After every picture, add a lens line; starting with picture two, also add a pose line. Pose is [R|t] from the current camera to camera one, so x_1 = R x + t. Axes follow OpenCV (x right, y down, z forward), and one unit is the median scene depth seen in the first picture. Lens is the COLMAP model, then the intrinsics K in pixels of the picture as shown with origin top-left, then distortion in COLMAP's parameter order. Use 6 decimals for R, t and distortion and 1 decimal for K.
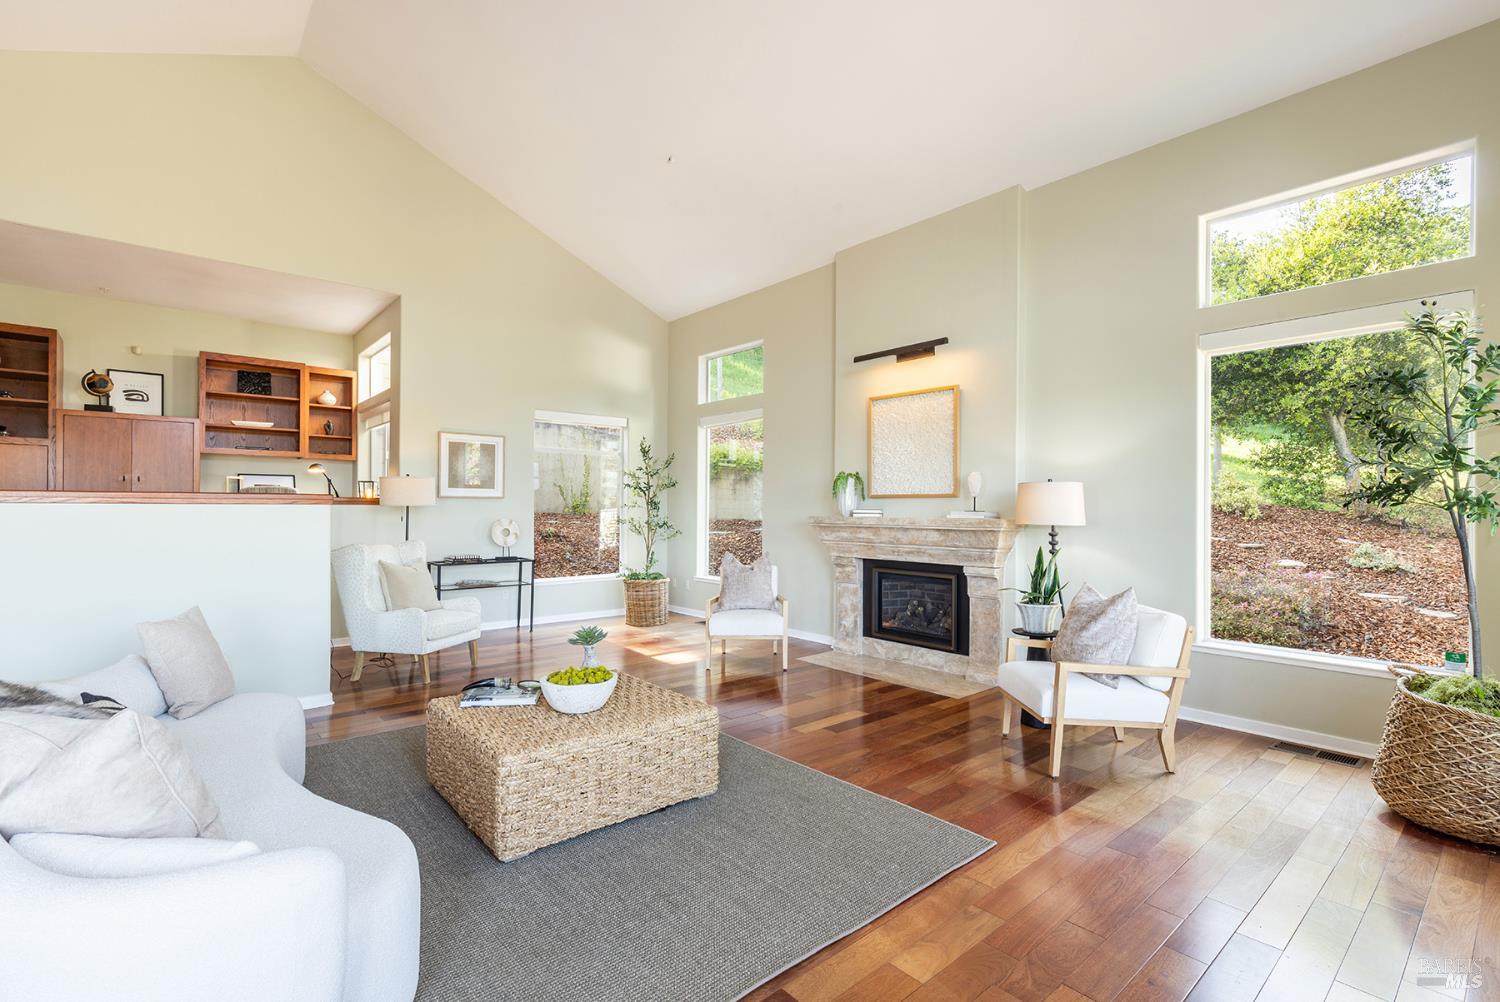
lens RADIAL K [[682.4, 0, 750.5], [0, 682.4, 504.8], [0, 0, 1]] dist [0.006770, -0.000279]
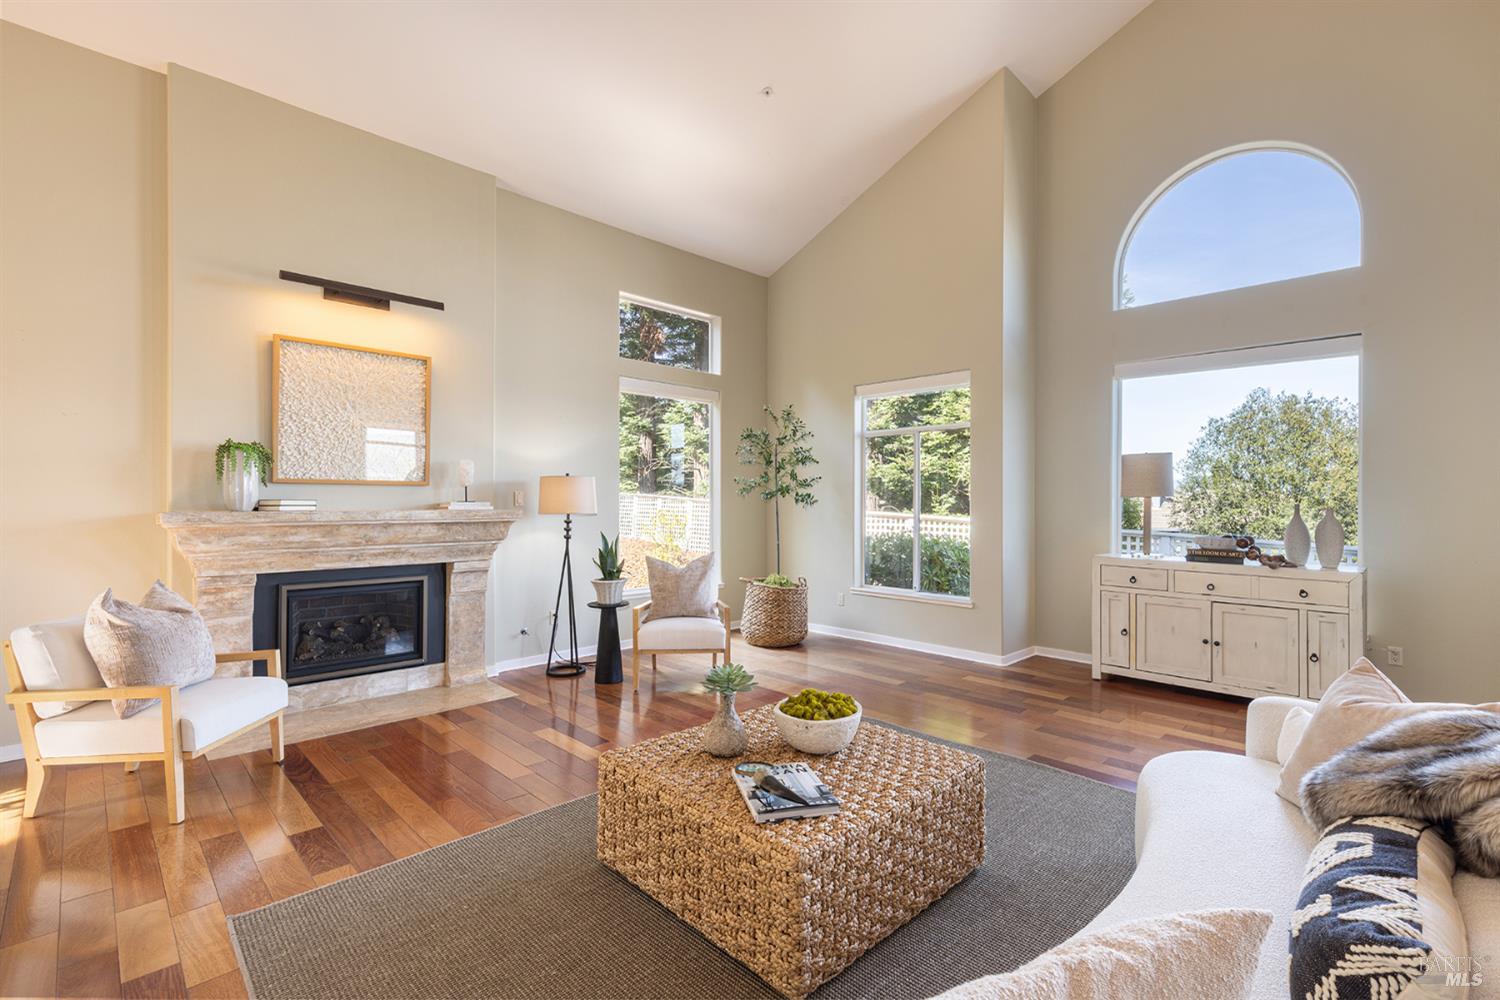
lens RADIAL K [[682.4, 0, 766.5], [0, 682.4, 498.9], [0, 0, 1]] dist [0.006770, -0.000279]
pose [[-0.082823, -0.003506, 0.996558, -0.562070], [-0.011959, 0.999925, 0.002524, -0.001605], [-0.996493, -0.011709, -0.082858, 0.592540]]
